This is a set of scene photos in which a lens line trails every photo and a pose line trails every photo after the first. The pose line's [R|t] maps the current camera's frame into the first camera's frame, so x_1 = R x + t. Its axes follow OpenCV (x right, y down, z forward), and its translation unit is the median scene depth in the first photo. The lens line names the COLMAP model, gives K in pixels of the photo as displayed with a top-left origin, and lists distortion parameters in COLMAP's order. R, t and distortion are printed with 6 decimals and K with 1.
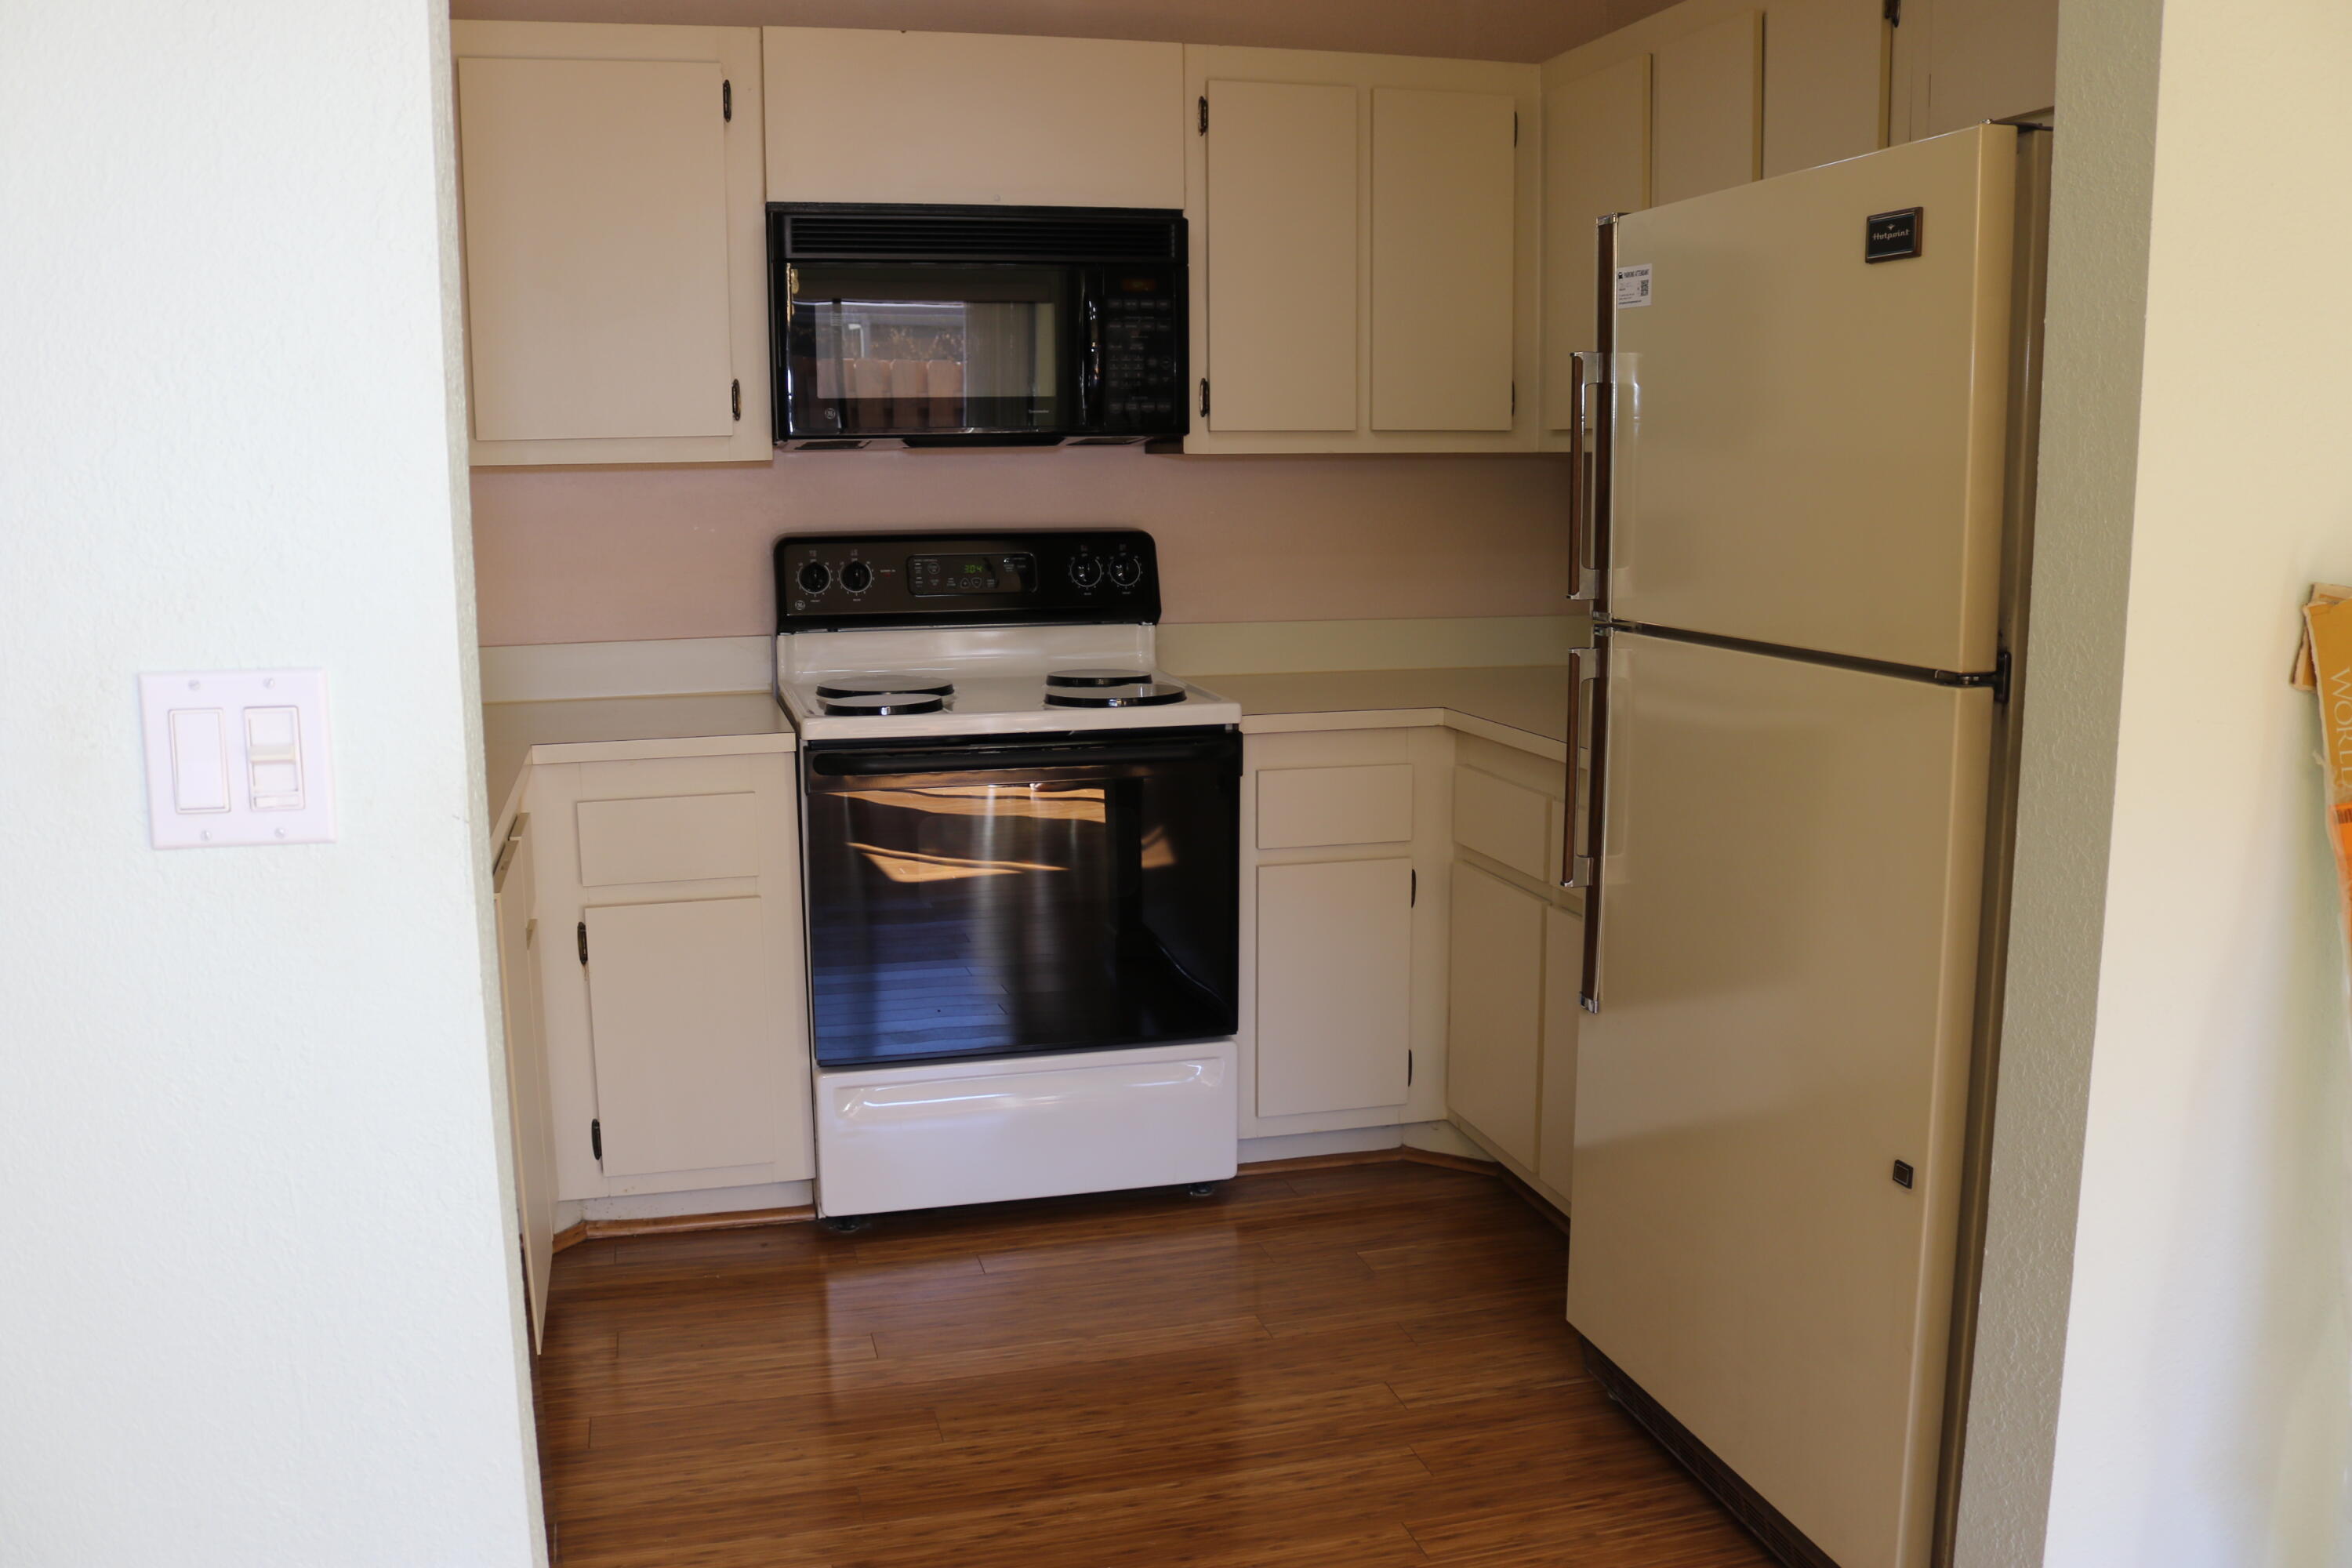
lens RADIAL K [[1940.5, 0, 1162.1], [0, 1940.5, 789.8], [0, 0, 1]] dist [-0.132750, 0.094414]
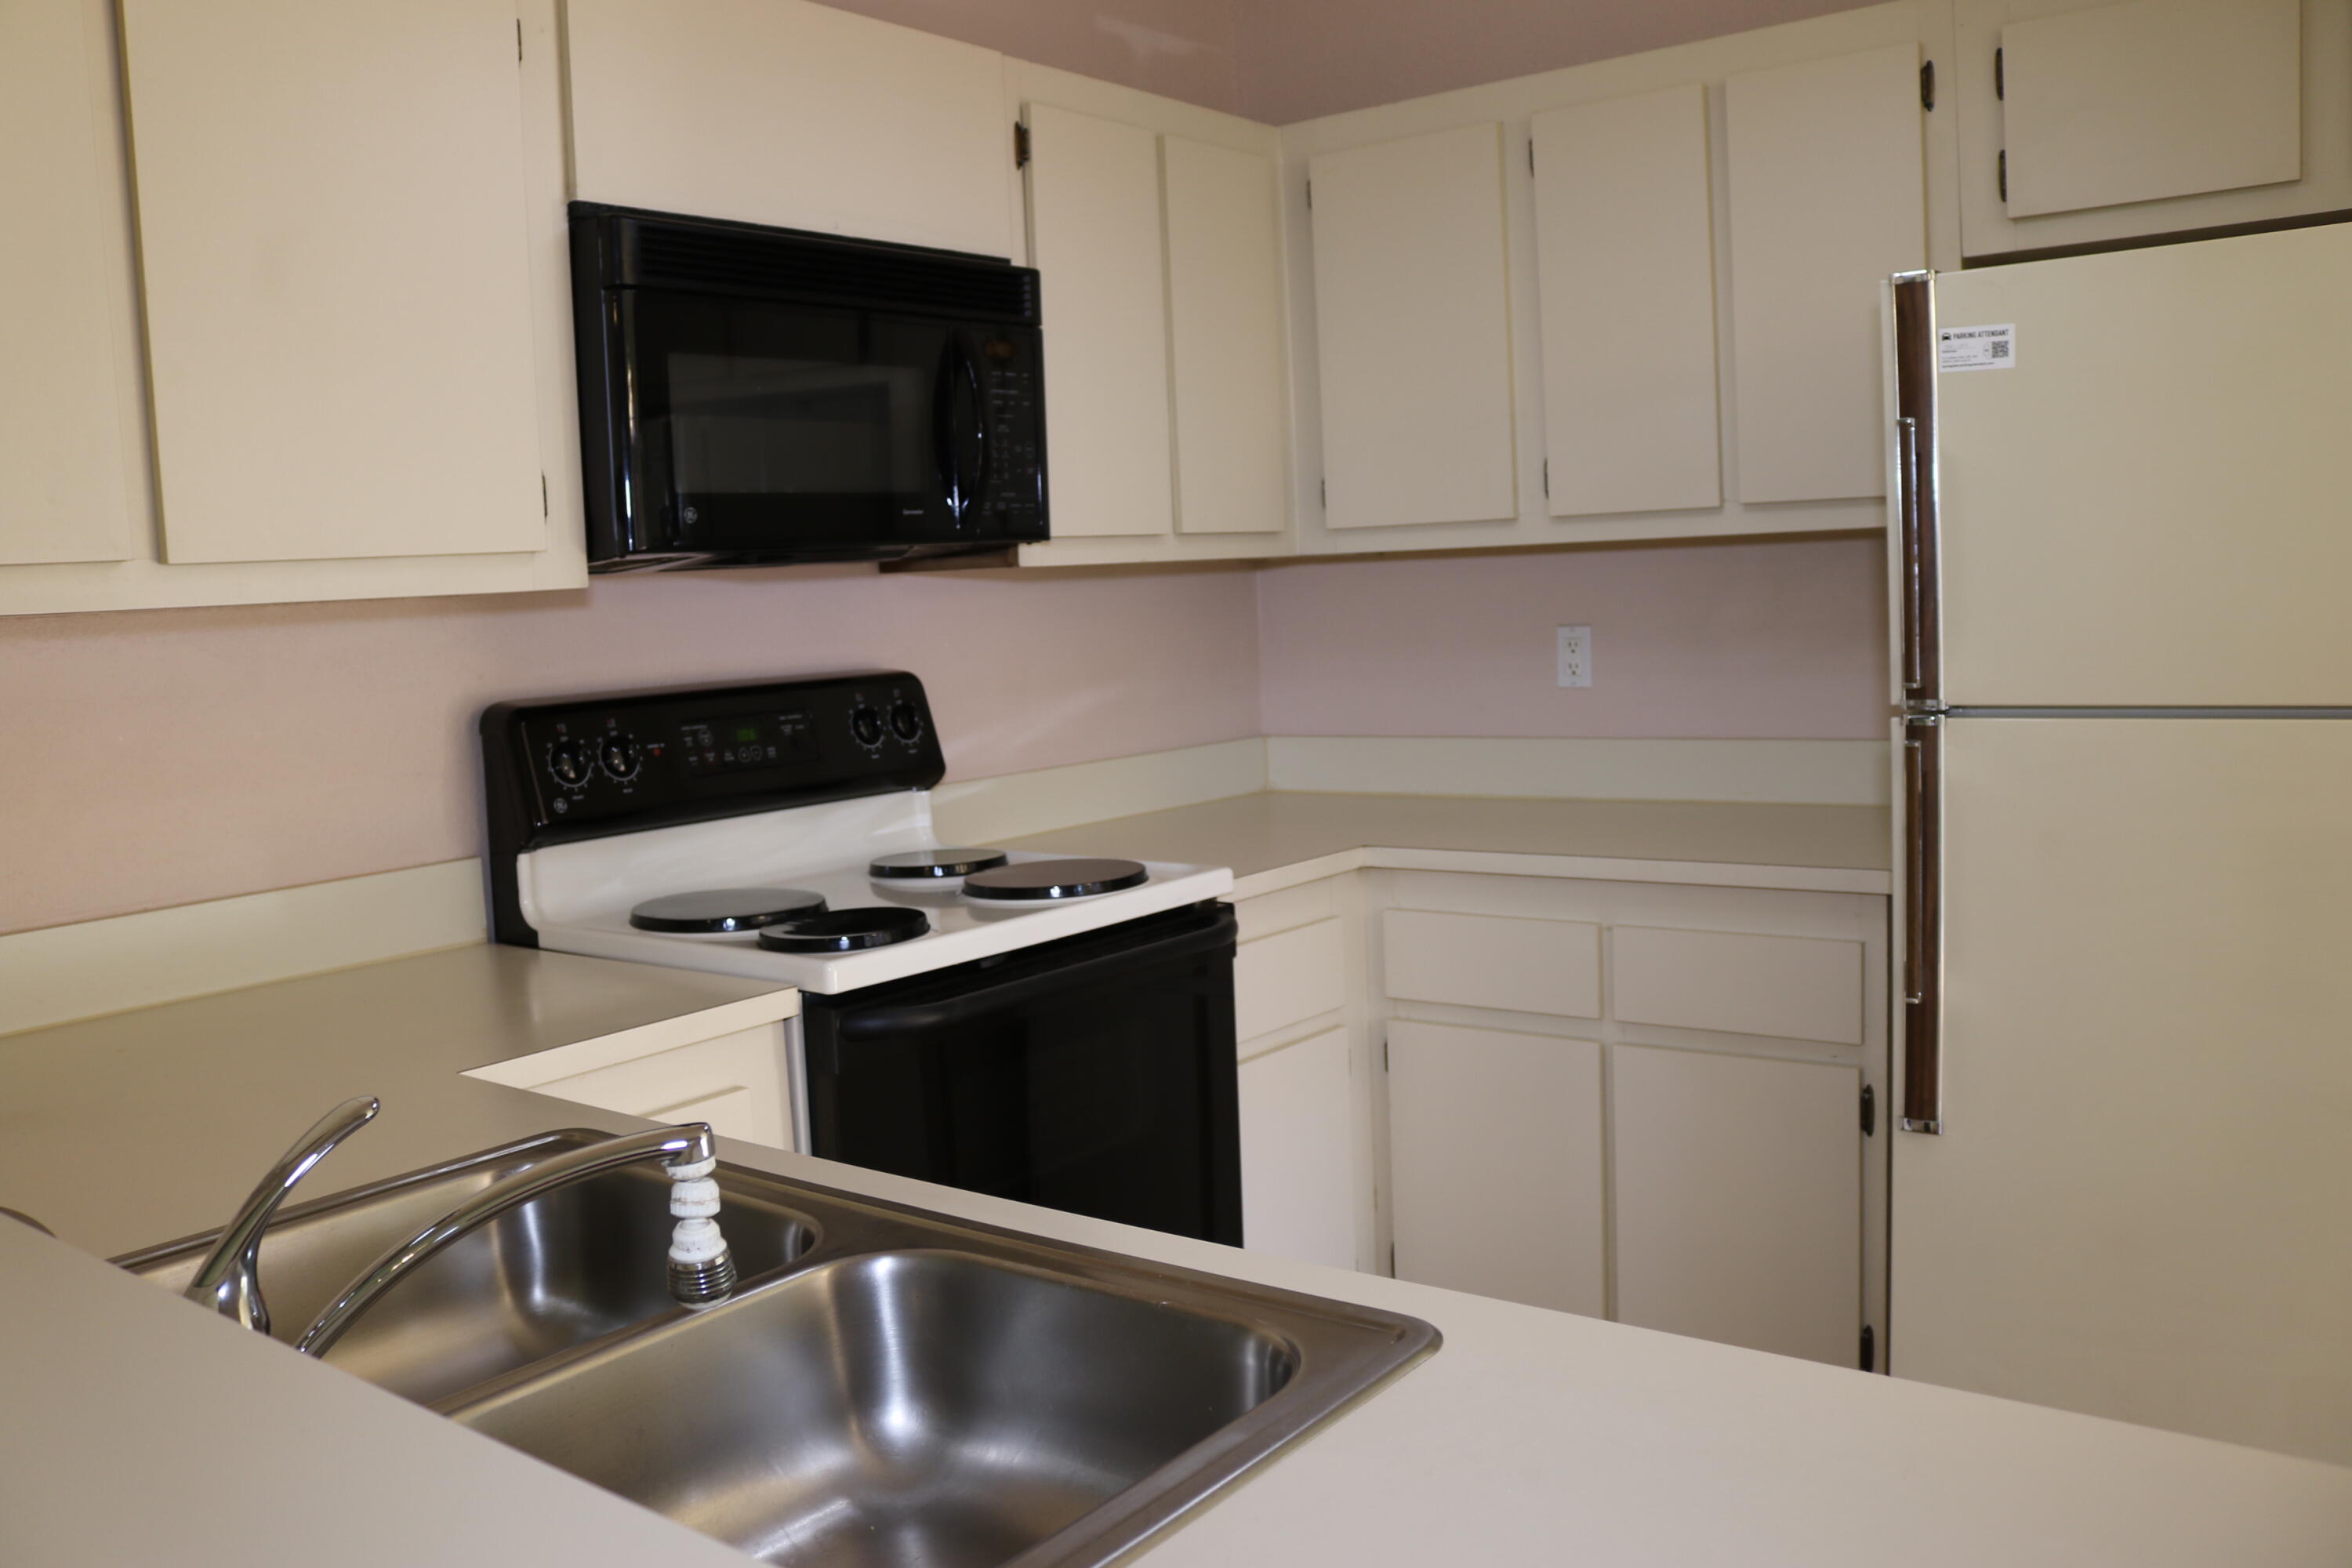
lens RADIAL K [[1940.5, 0, 1193.5], [0, 1940.5, 775.3], [0, 0, 1]] dist [-0.132750, 0.094414]
pose [[0.786497, -0.090752, 0.610889, -0.452117], [0.142702, 0.989082, -0.036788, -0.054368], [-0.600881, 0.116109, 0.790861, 0.367906]]
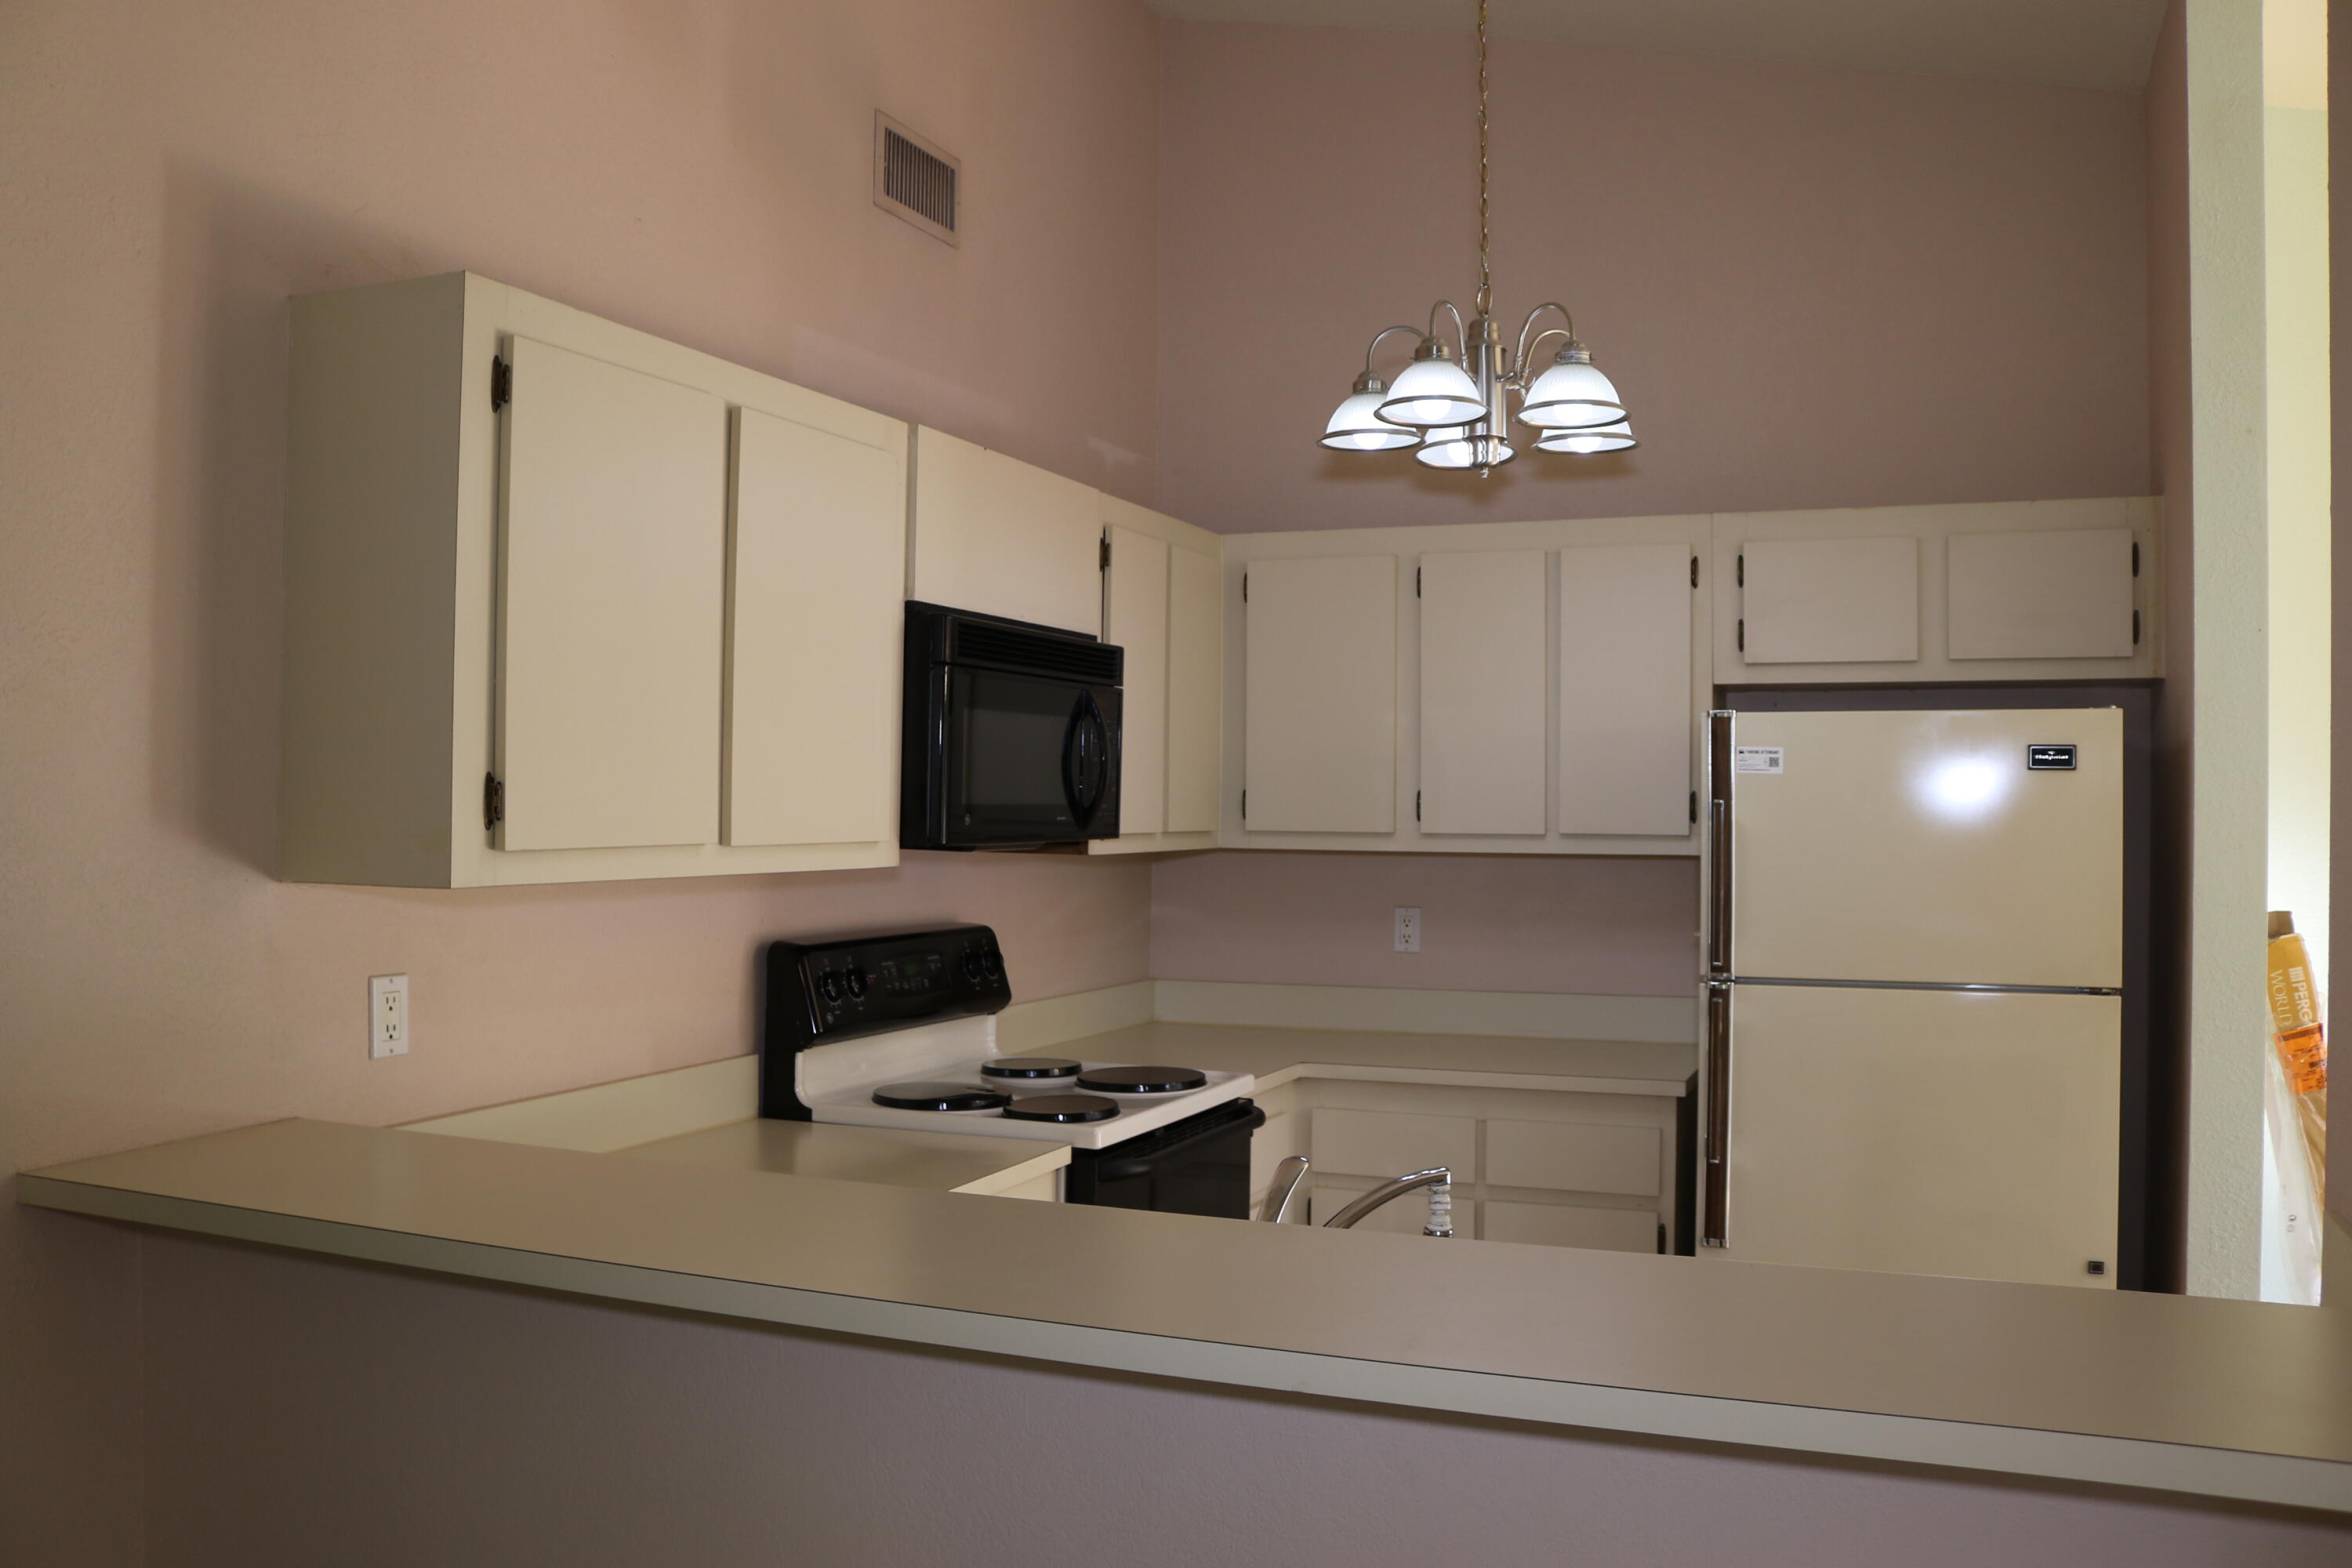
lens RADIAL K [[1940.5, 0, 1222.9], [0, 1940.5, 800.4], [0, 0, 1]] dist [-0.132750, 0.094414]
pose [[0.586394, 0.016691, 0.809854, -0.890312], [0.120550, 0.986856, -0.107626, -0.082359], [-0.801005, 0.160739, 0.576675, 0.323510]]
